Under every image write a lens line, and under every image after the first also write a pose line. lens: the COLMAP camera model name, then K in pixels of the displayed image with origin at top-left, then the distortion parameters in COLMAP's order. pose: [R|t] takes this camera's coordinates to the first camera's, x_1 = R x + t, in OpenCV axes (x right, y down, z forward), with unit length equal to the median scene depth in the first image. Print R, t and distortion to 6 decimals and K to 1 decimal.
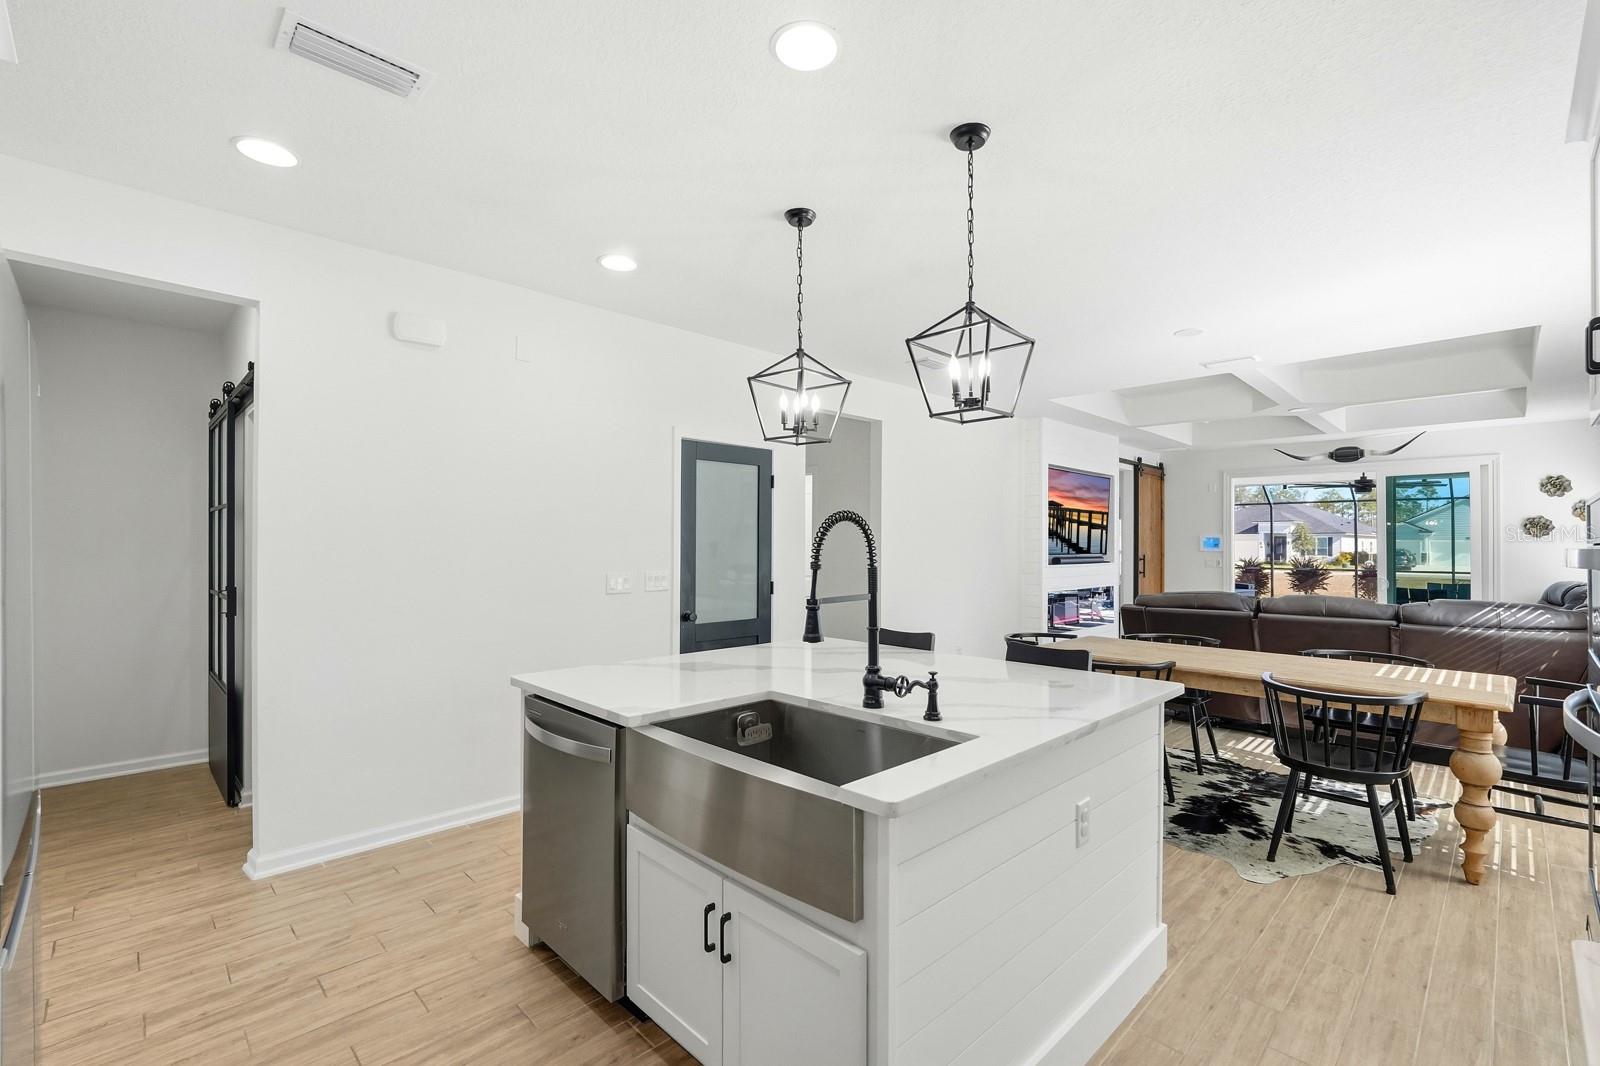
lens RADIAL K [[700.9, 0, 800.0], [0, 700.9, 533.0], [0, 0, 1]] dist [0.000013, 0.000414]
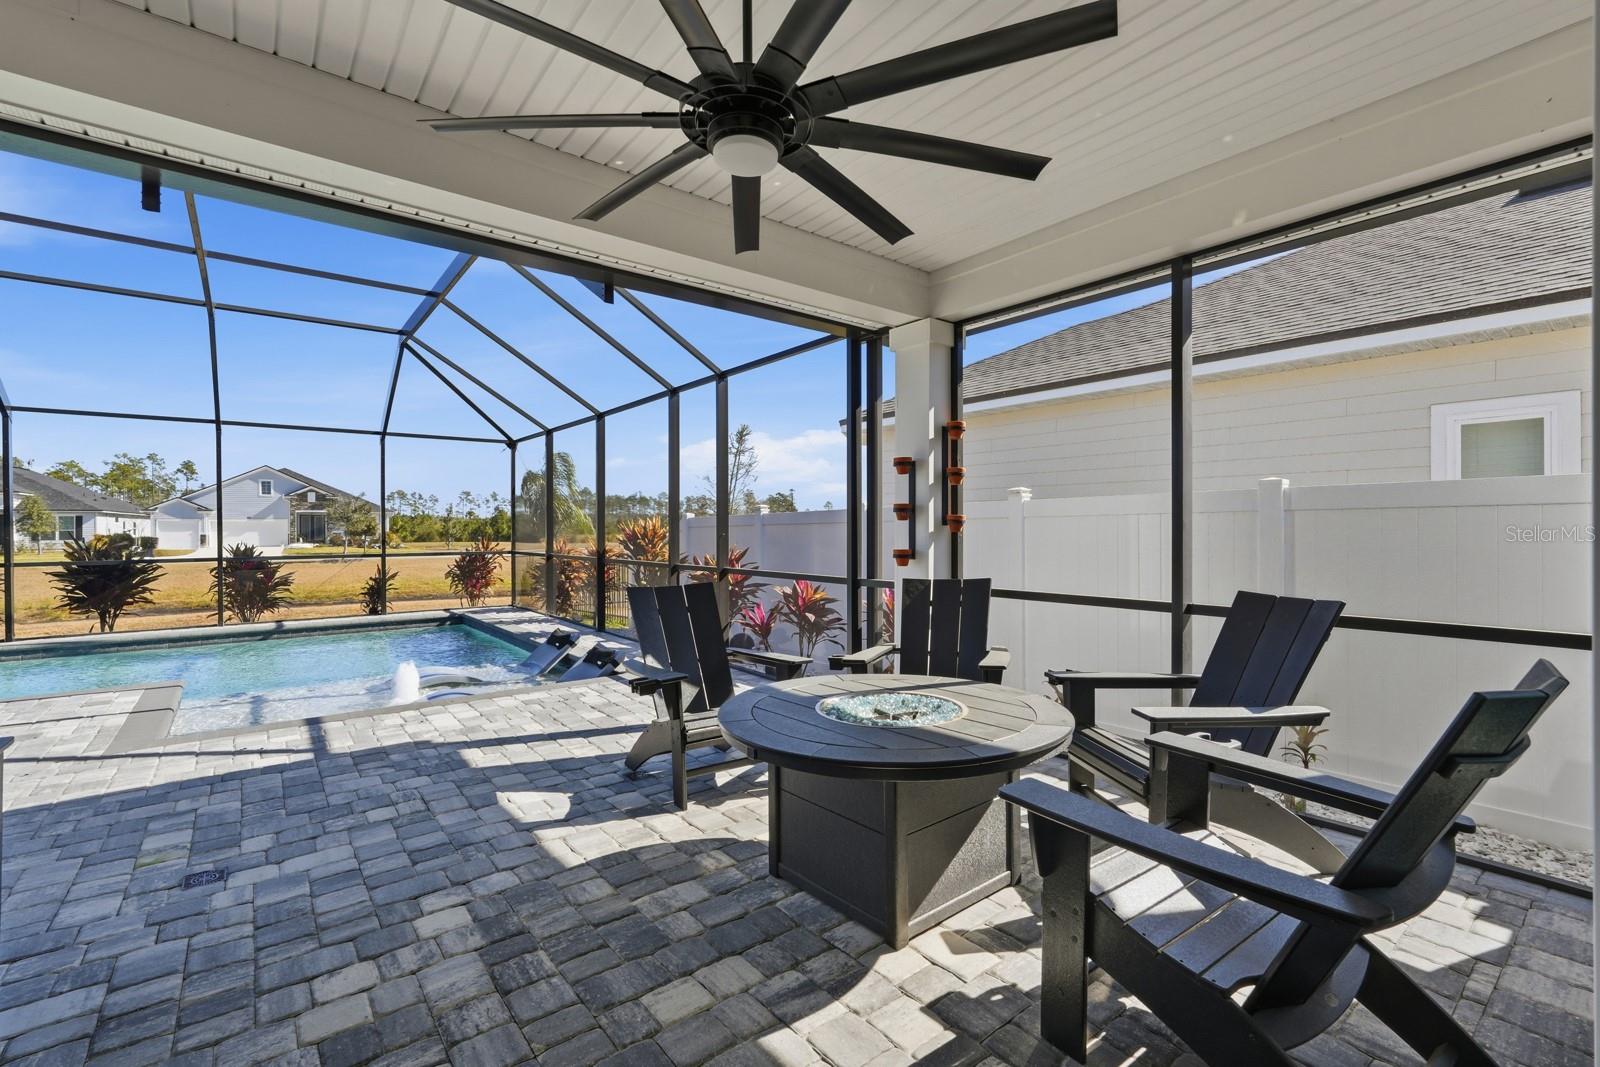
lens RADIAL K [[705.6, 0, 800.0], [0, 705.6, 533.5], [0, 0, 1]] dist [0.003358, 0.000775]
pose [[0.116453, -0.014187, 0.993095, 0.799285], [-0.009250, 0.999839, 0.015368, 0.053611], [-0.993153, -0.010976, 0.116303, 1.250183]]
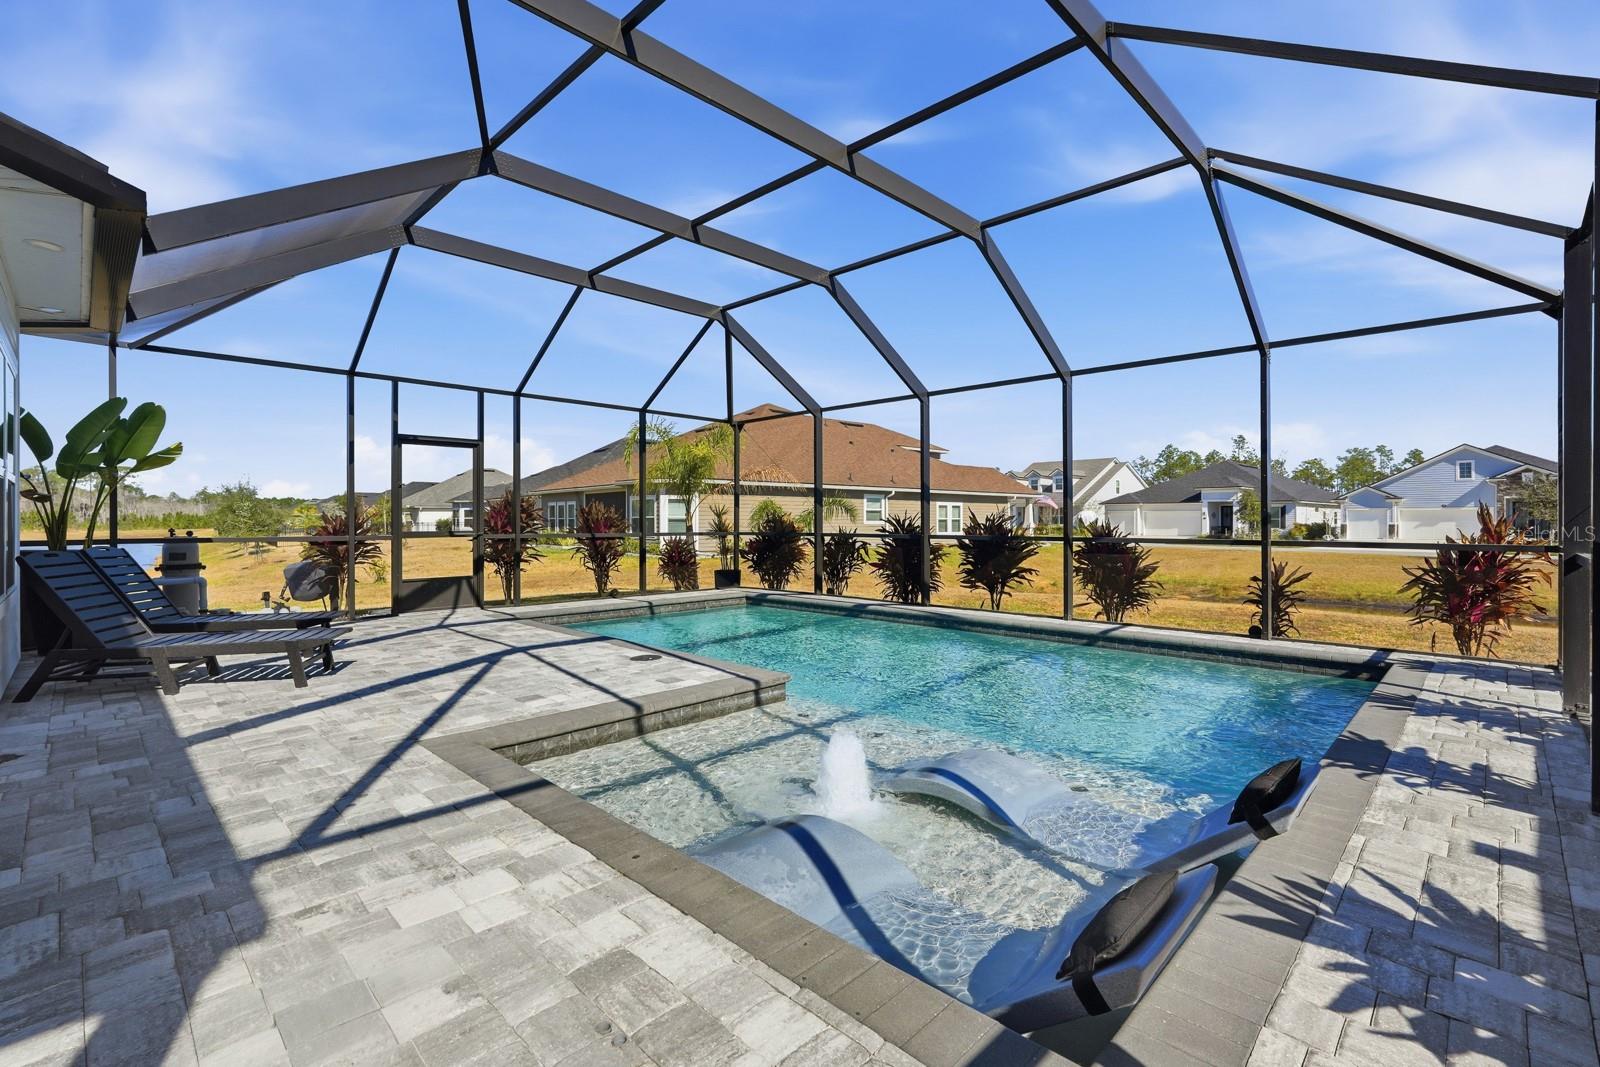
lens RADIAL K [[719.5, 0, 799.1], [0, 719.5, 504.1], [0, 0, 1]] dist [0.003023, 0.000215]
pose [[0.999887, -0.001460, 0.014981, 1.485583], [0.001584, 0.999964, -0.008309, 0.083982], [-0.014968, 0.008332, 0.999853, 1.356747]]
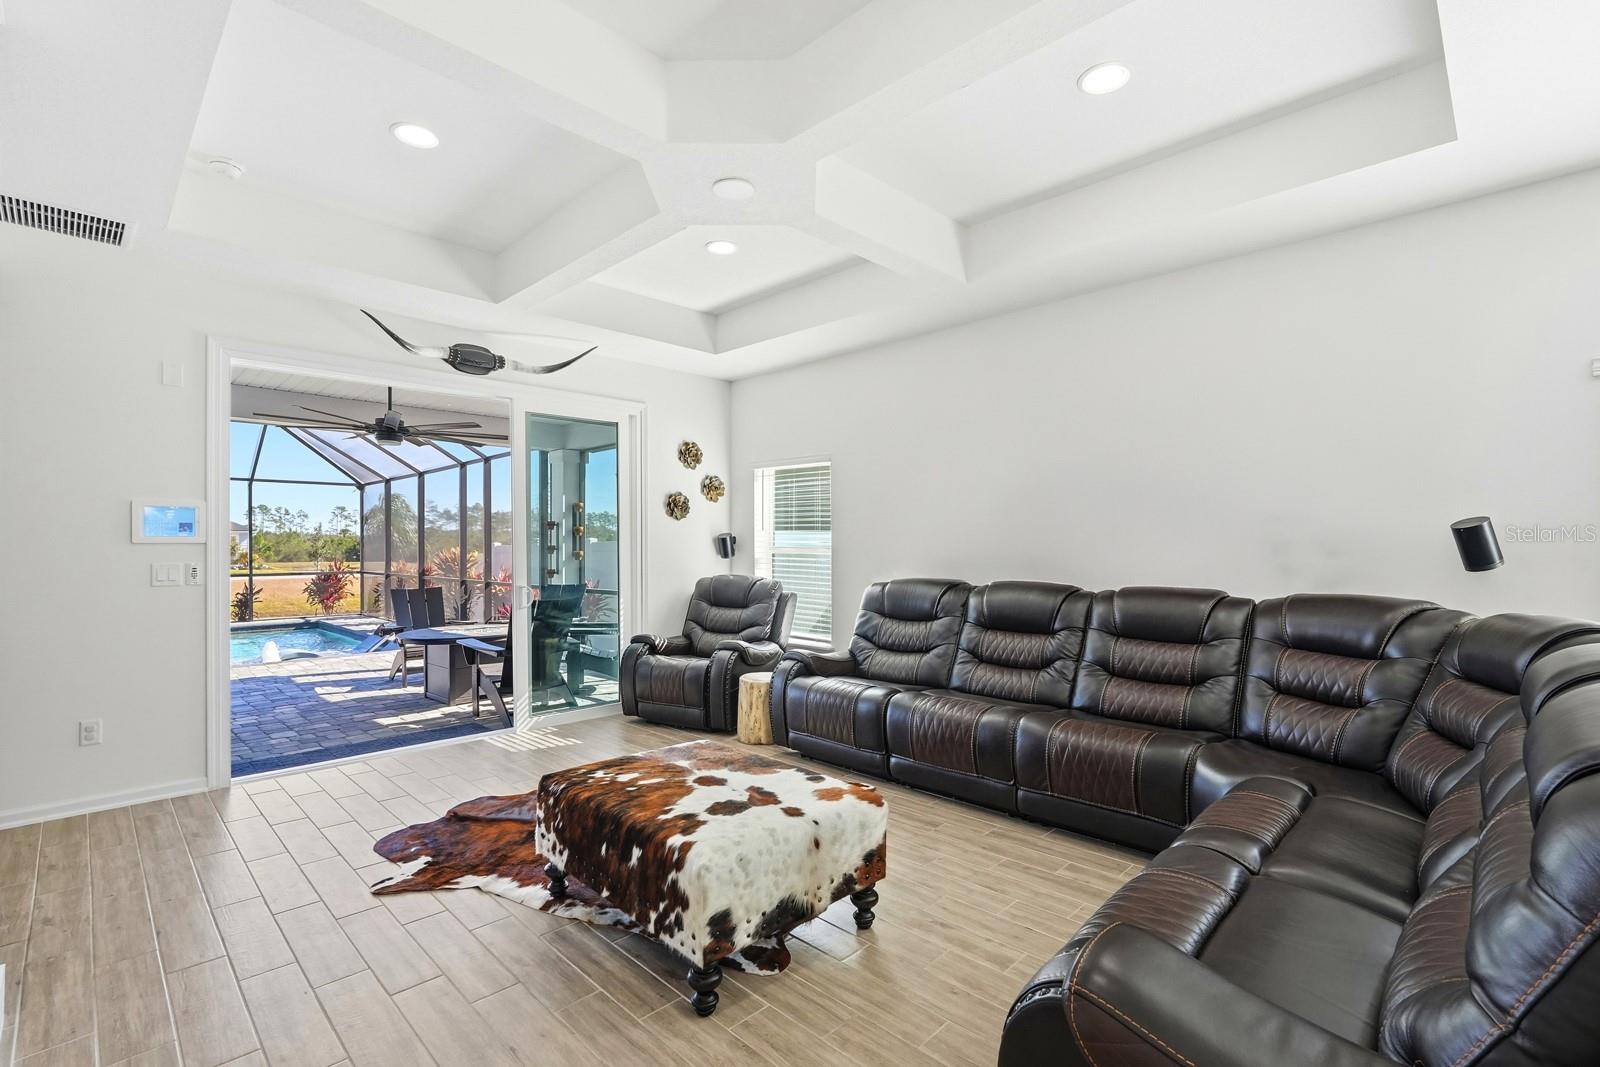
lens RADIAL K [[737.8, 0, 797.0], [0, 737.8, 548.4], [0, 0, 1]] dist [-0.000467, 0.008666]
pose [[0.005743, -0.009569, 0.999938, 0.247894], [-0.010161, 0.999902, 0.009627, 0.027631], [-0.999932, -0.010216, 0.005645, 0.852978]]
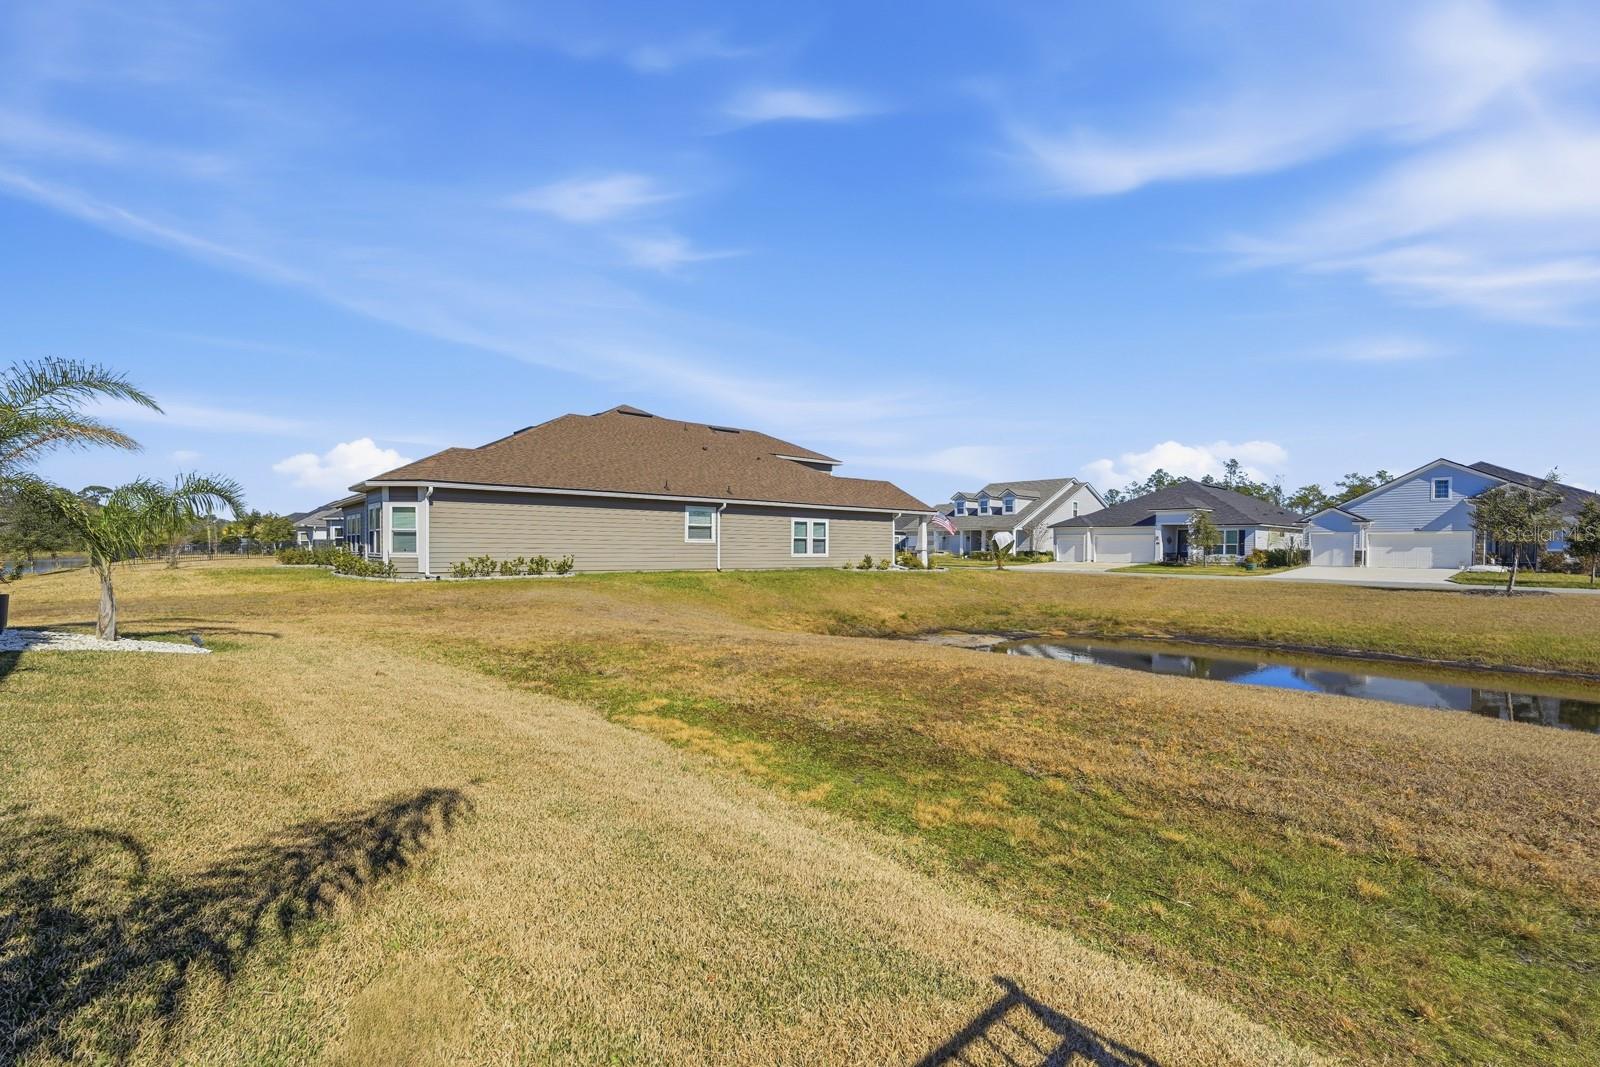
lens RADIAL K [[714.4, 0, 795.6], [0, 714.4, 542.3], [0, 0, 1]] dist [0.000407, 0.000362]
pose [[0.999972, 0.004865, -0.005673, 2.489055], [-0.004826, 0.999964, 0.006936, 0.140748], [0.005706, -0.006908, 0.999960, 2.071591]]
